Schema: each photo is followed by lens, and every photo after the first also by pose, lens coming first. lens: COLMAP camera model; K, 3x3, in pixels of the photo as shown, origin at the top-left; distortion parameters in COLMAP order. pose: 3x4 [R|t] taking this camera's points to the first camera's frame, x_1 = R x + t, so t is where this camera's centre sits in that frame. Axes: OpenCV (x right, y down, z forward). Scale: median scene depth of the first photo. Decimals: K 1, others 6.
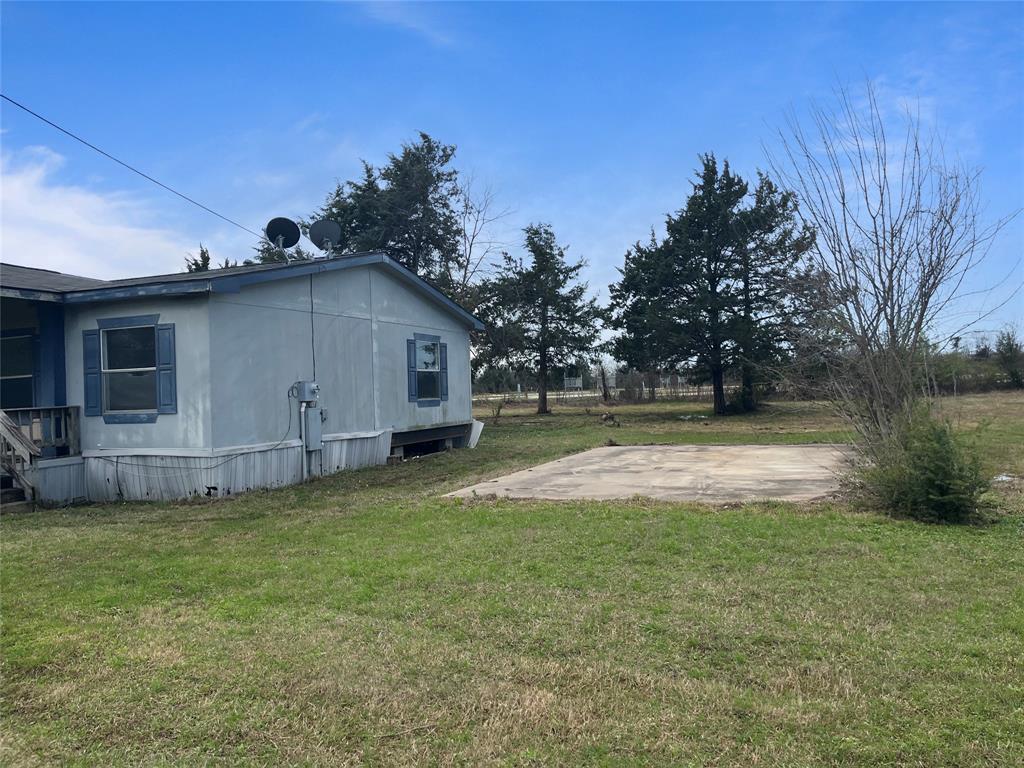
lens RADIAL K [[800.5, 0, 510.9], [0, 800.5, 383.9], [0, 0, 1]] dist [0.012957, -0.020454]
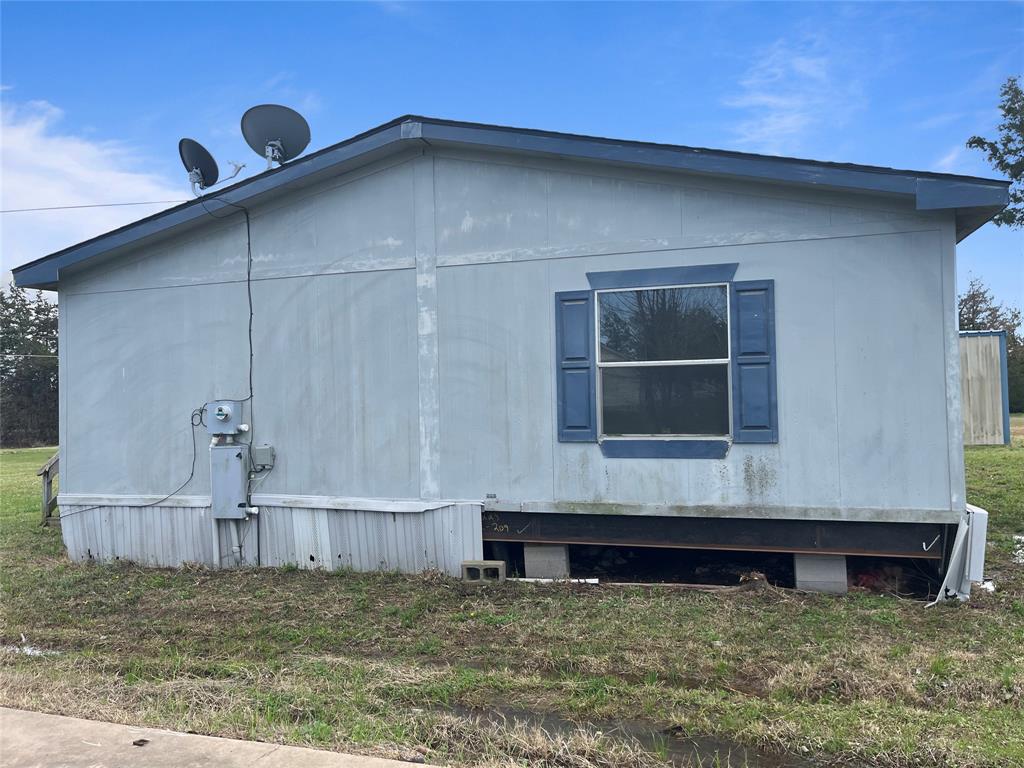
lens RADIAL K [[800.5, 0, 511.9], [0, 800.5, 387.8], [0, 0, 1]] dist [0.012957, -0.020454]
pose [[0.077295, -0.022448, -0.996756, 0.317604], [0.012676, 0.999688, -0.021532, 0.003128], [0.996928, -0.010970, 0.077555, 1.056896]]
